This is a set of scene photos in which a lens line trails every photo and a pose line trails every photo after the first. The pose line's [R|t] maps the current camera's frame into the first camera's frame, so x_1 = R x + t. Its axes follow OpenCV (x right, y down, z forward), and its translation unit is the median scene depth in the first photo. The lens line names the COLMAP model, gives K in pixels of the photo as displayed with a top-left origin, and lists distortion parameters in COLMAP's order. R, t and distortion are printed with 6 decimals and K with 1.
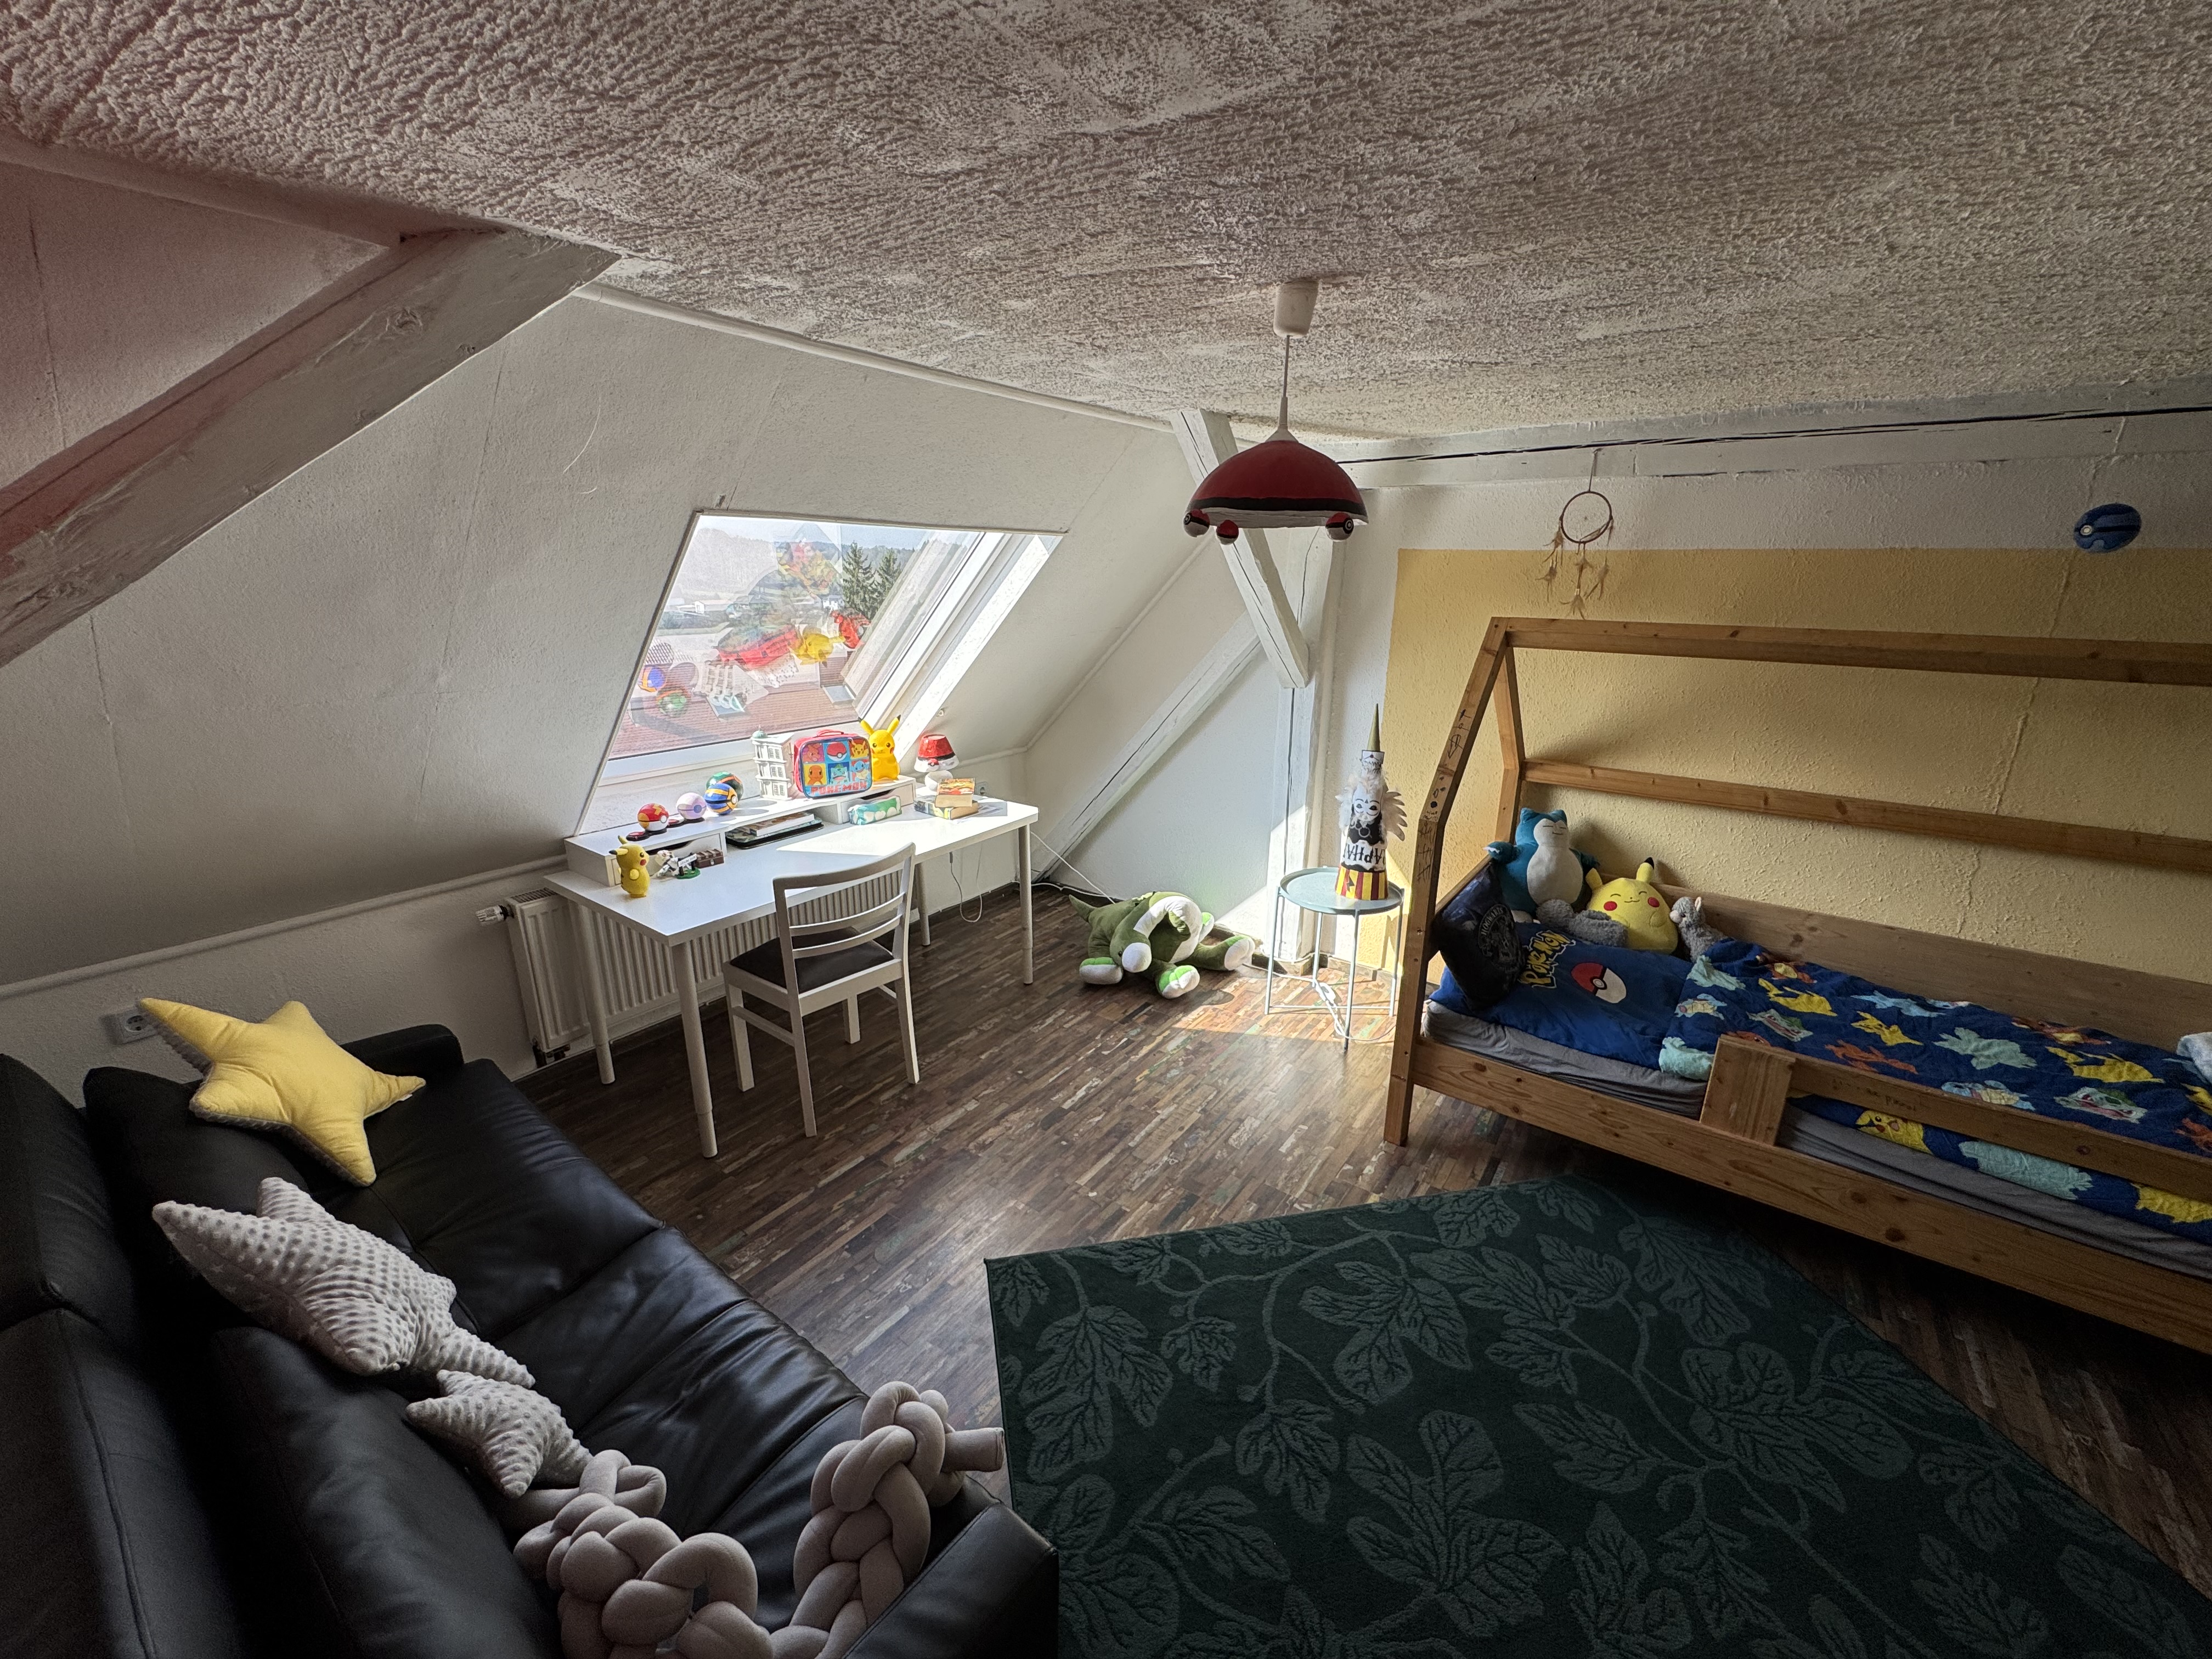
lens RADIAL K [[879.7, 0, 1106.4], [0, 879.7, 825.5], [0, 0, 1]] dist [-0.001918, 0.000702]
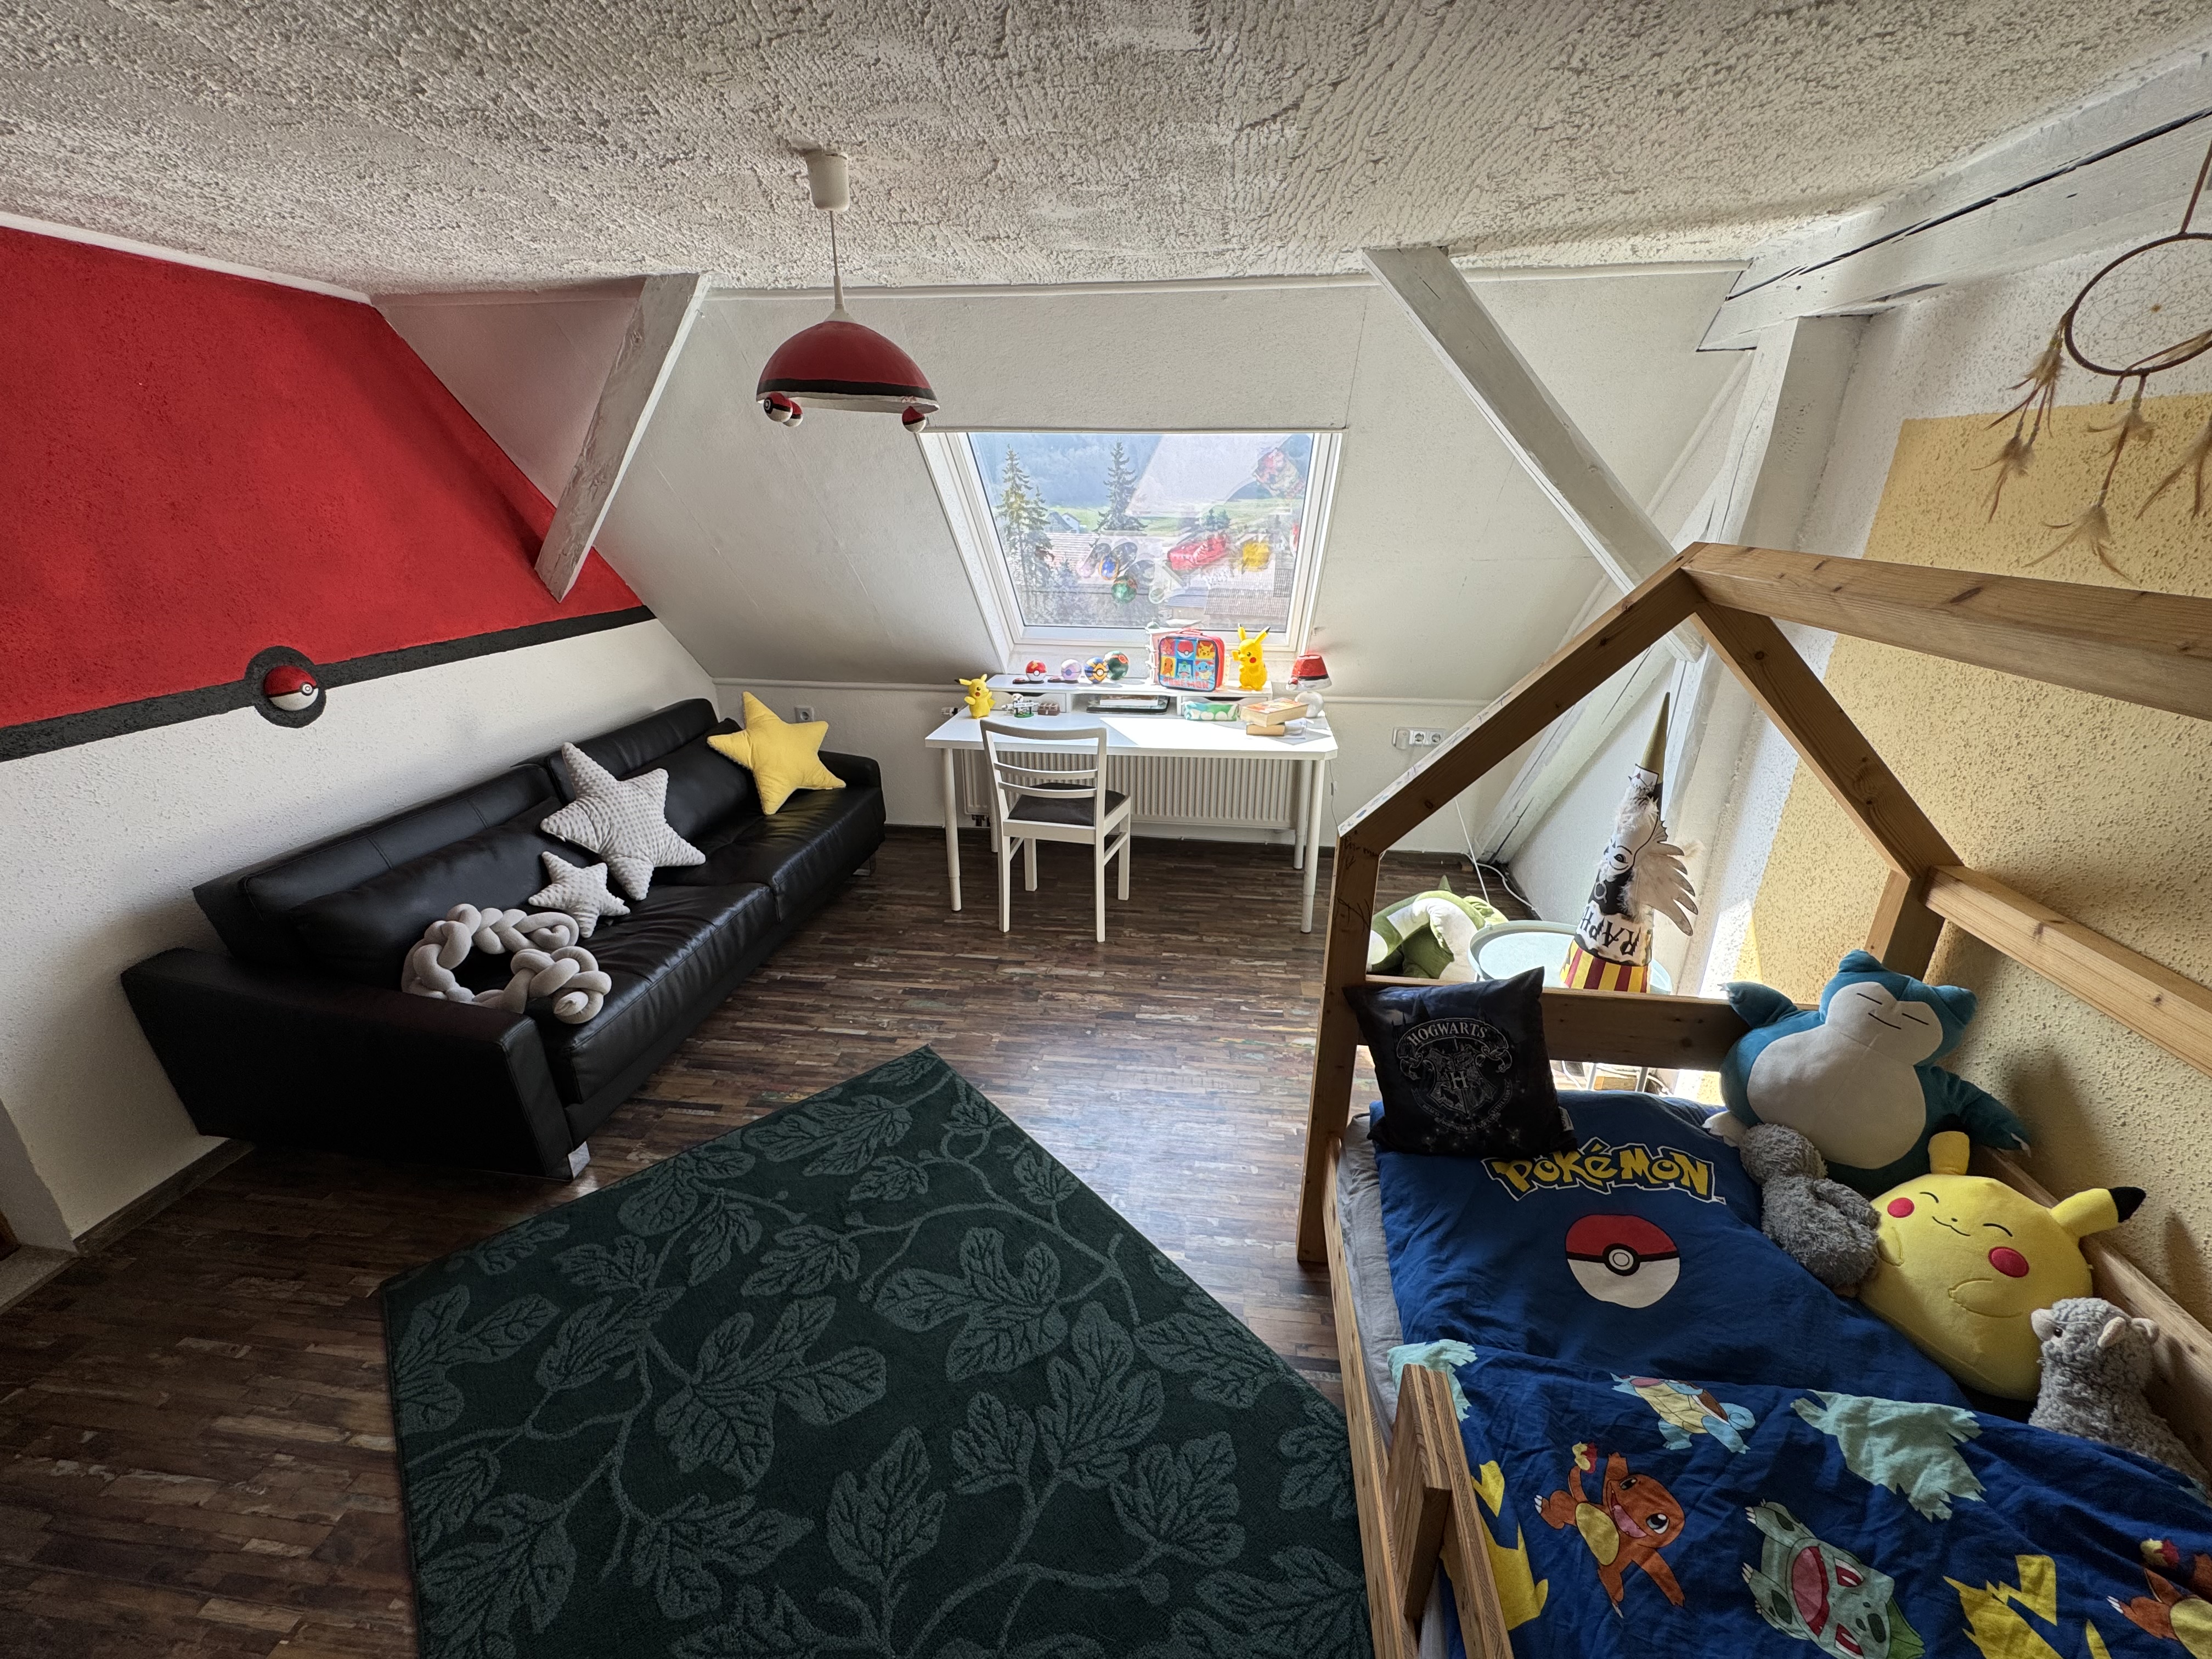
lens RADIAL K [[879.7, 0, 1109.1], [0, 879.7, 826.9], [0, 0, 1]] dist [-0.001918, 0.000702]
pose [[0.486608, 0.306740, -0.817999, 0.704276], [-0.245001, 0.946674, 0.209246, -0.091823], [0.838562, 0.098589, 0.535811, 0.405427]]
